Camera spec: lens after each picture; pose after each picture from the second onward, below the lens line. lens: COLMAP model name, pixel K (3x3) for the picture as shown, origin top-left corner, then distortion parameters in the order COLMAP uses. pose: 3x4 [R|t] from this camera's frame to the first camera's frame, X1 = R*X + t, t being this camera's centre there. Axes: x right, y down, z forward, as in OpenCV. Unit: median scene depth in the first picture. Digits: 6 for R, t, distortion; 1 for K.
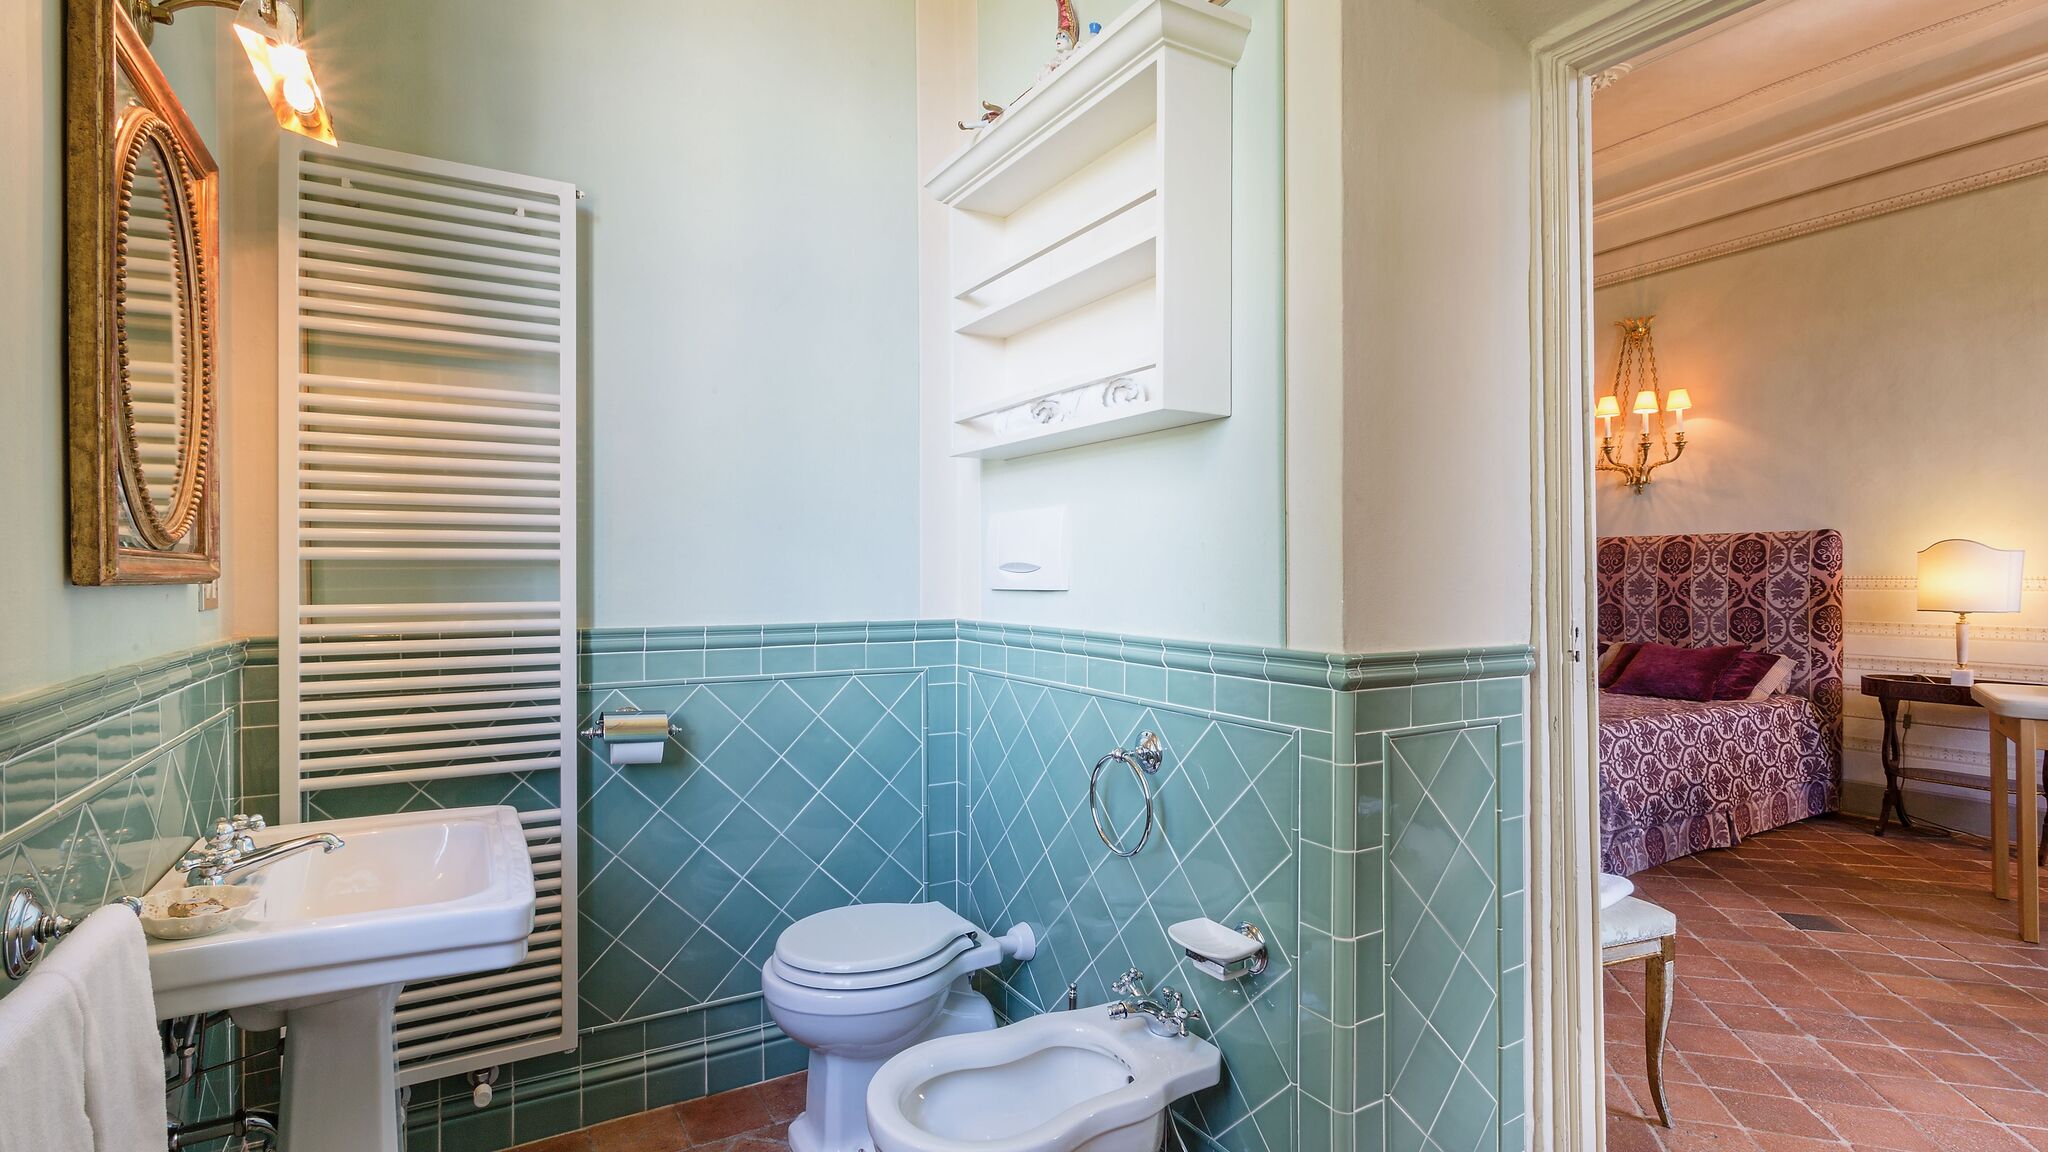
lens RADIAL K [[981.1, 0, 1012.4], [0, 981.1, 574.3], [0, 0, 1]] dist [0.005015, 0.002032]
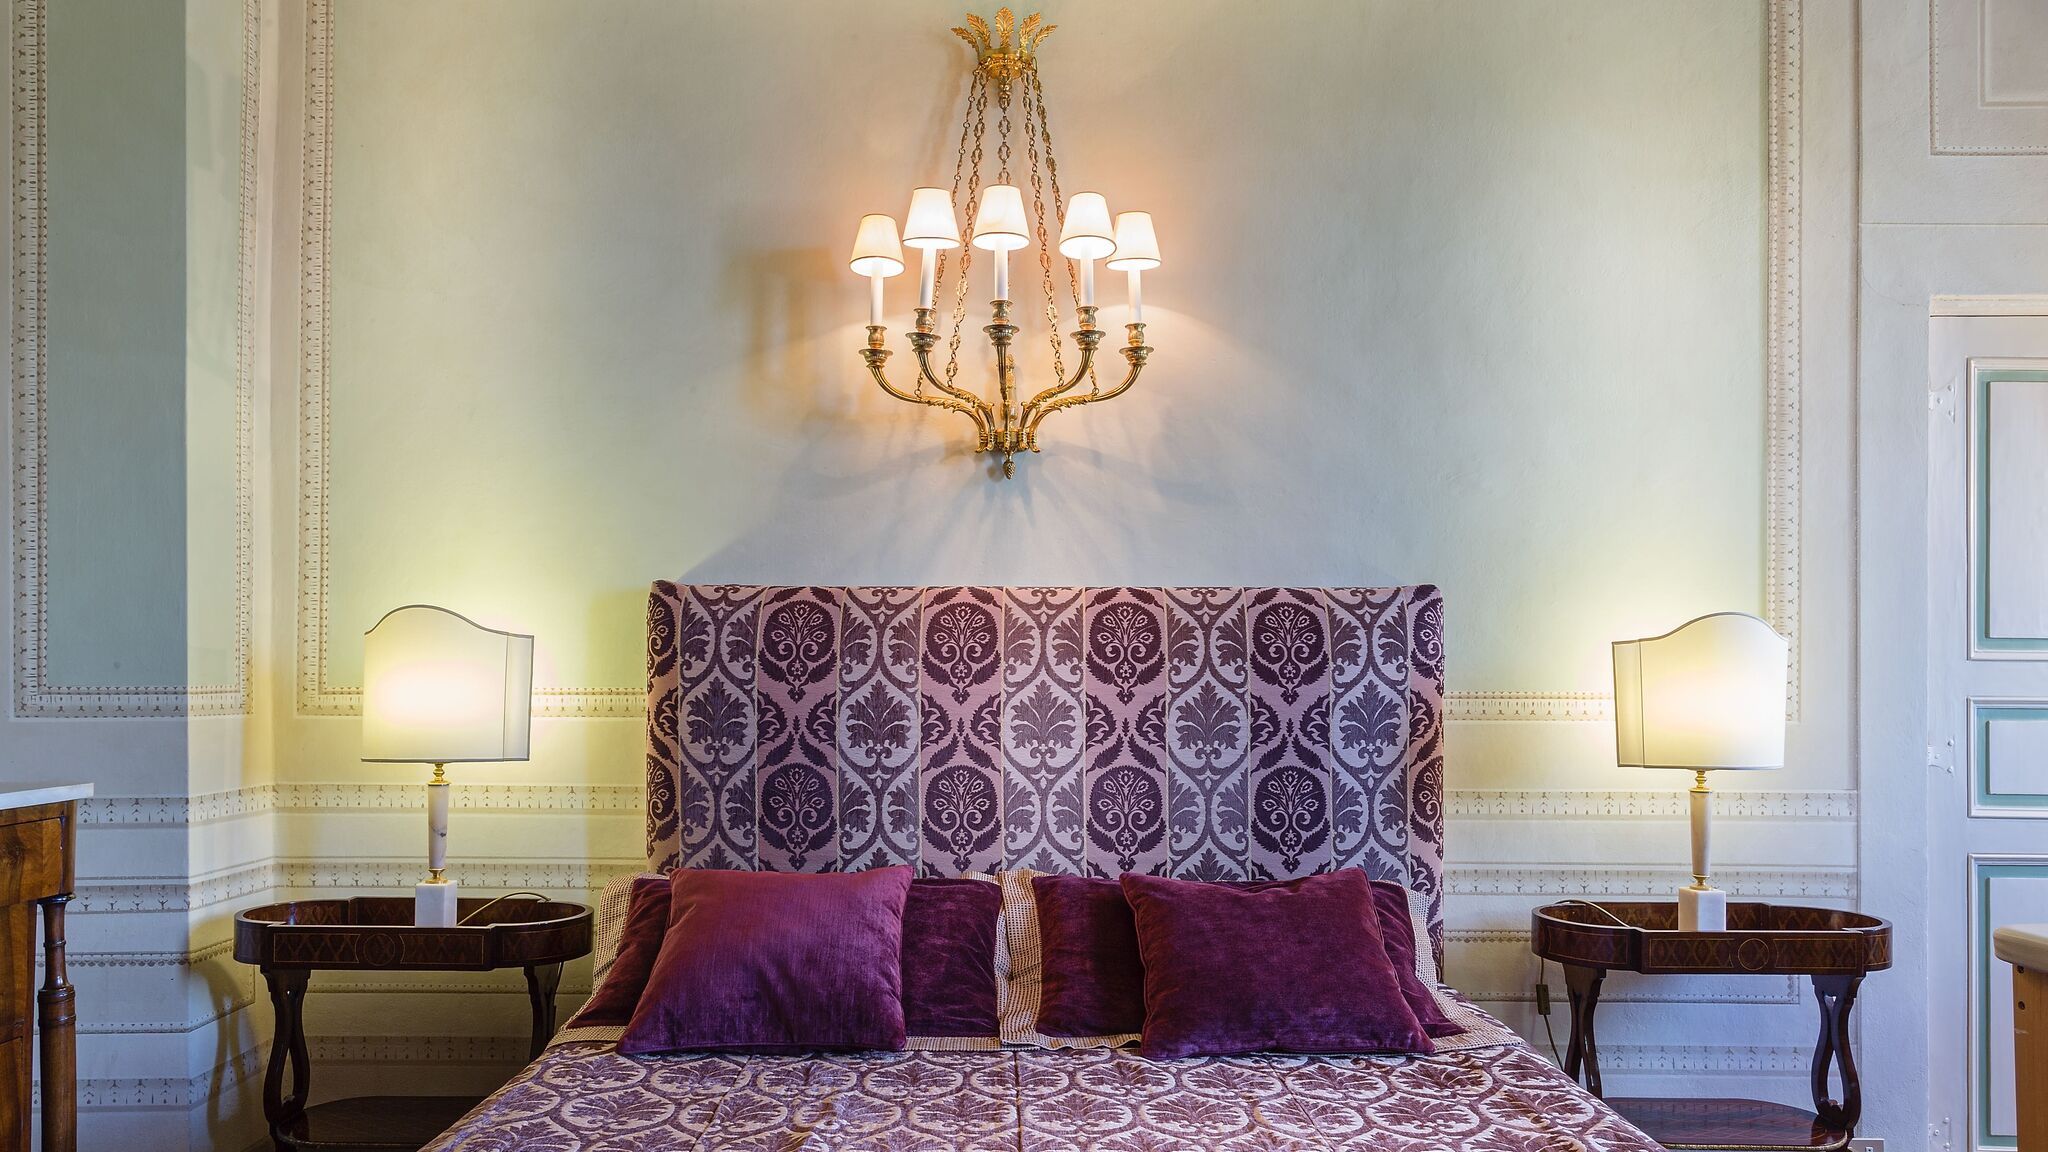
lens RADIAL K [[1582.3, 0, 997.1], [0, 1582.3, 624.5], [0, 0, 1]] dist [-0.010545, 0.024771]
pose [[0.489903, 0.038193, 0.870940, 0.114190], [-0.002645, 0.999100, -0.042325, 0.002411], [-0.871773, 0.018432, 0.489563, 0.810271]]
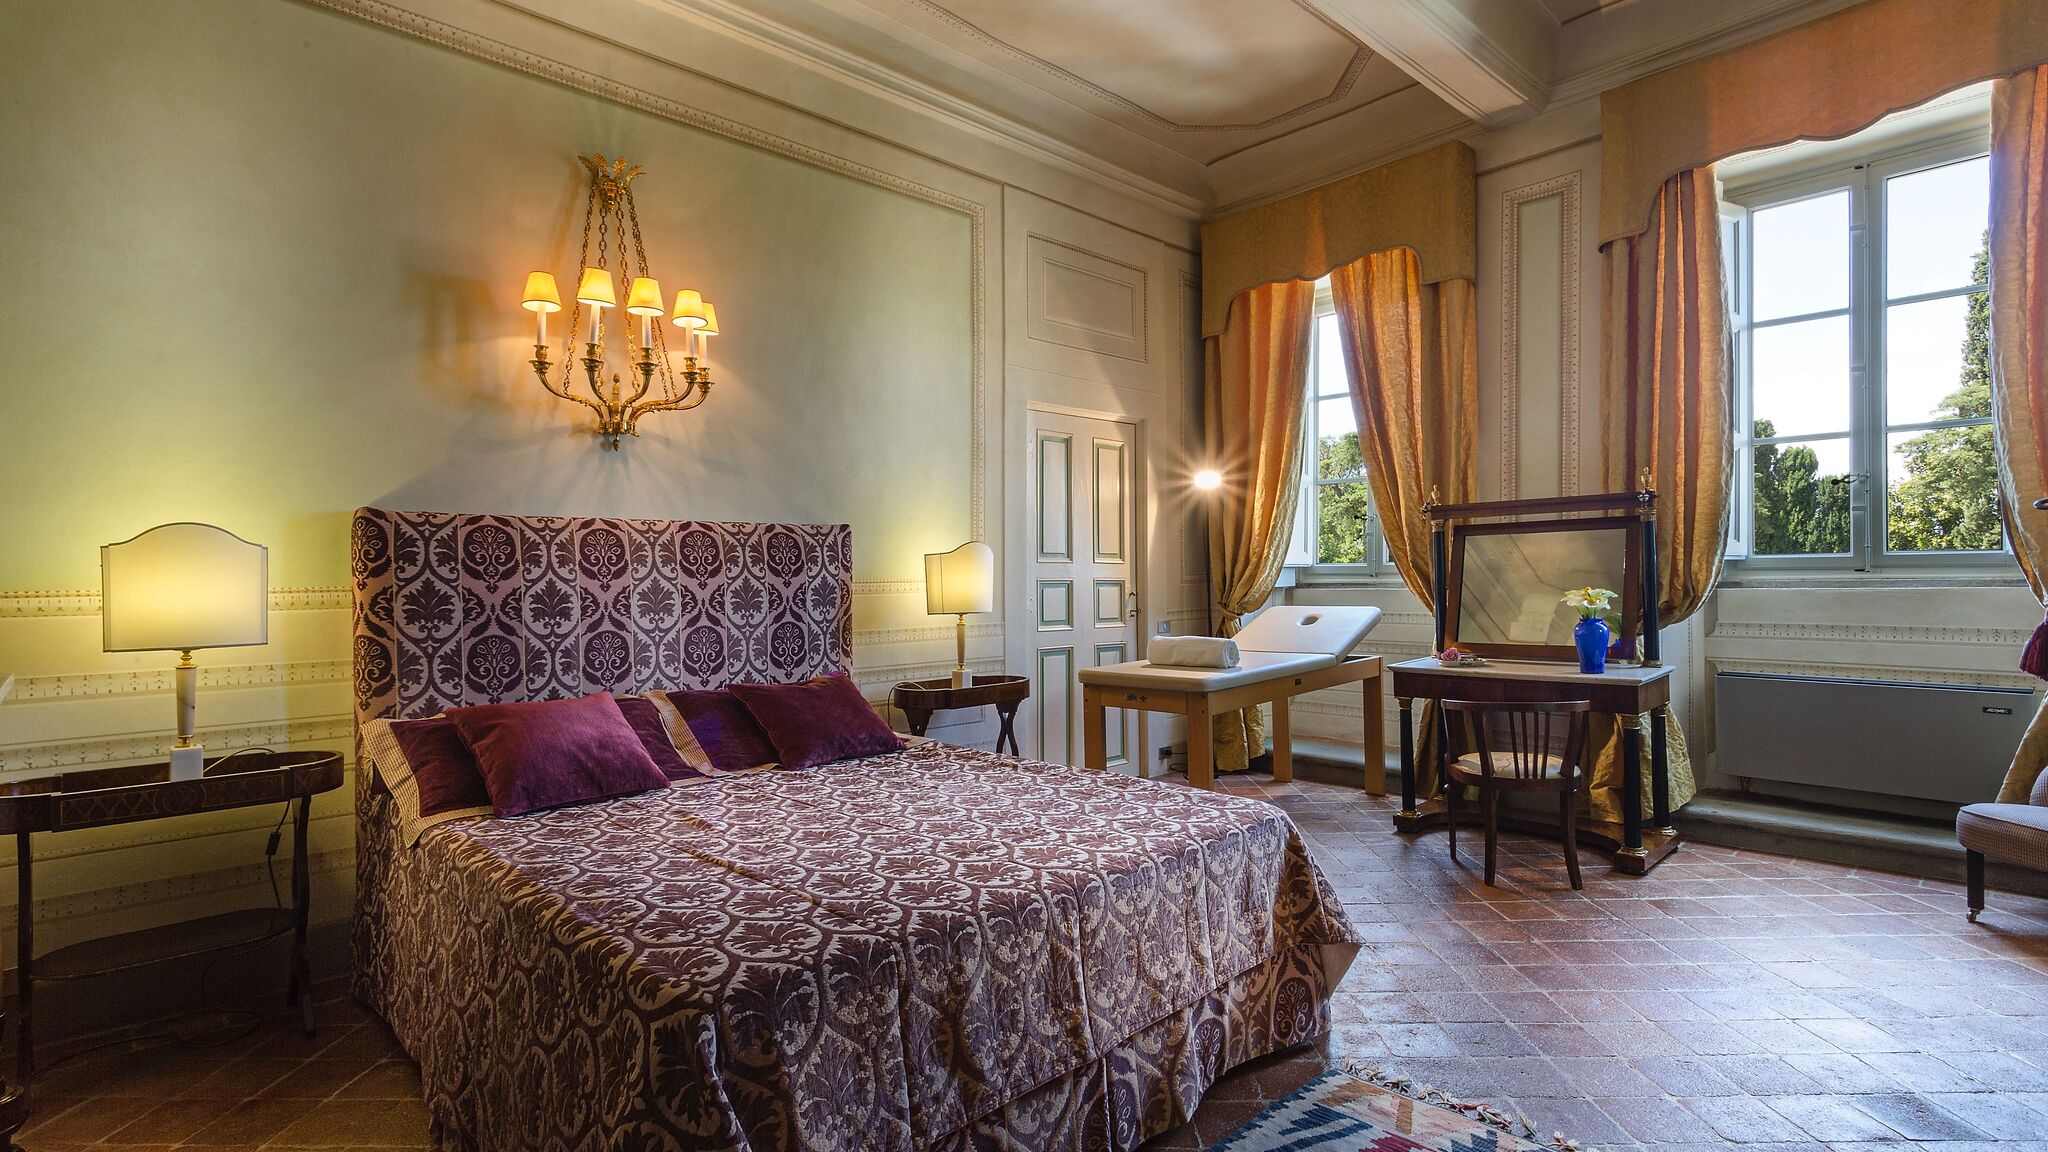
lens RADIAL K [[981.1, 0, 1013.1], [0, 981.1, 573.1], [0, 0, 1]] dist [0.005015, 0.002032]
pose [[-0.255891, 0.007989, 0.966673, -0.021274], [0.015478, 0.999872, -0.004166, 0.001896], [-0.966582, 0.013897, -0.255981, 1.061016]]
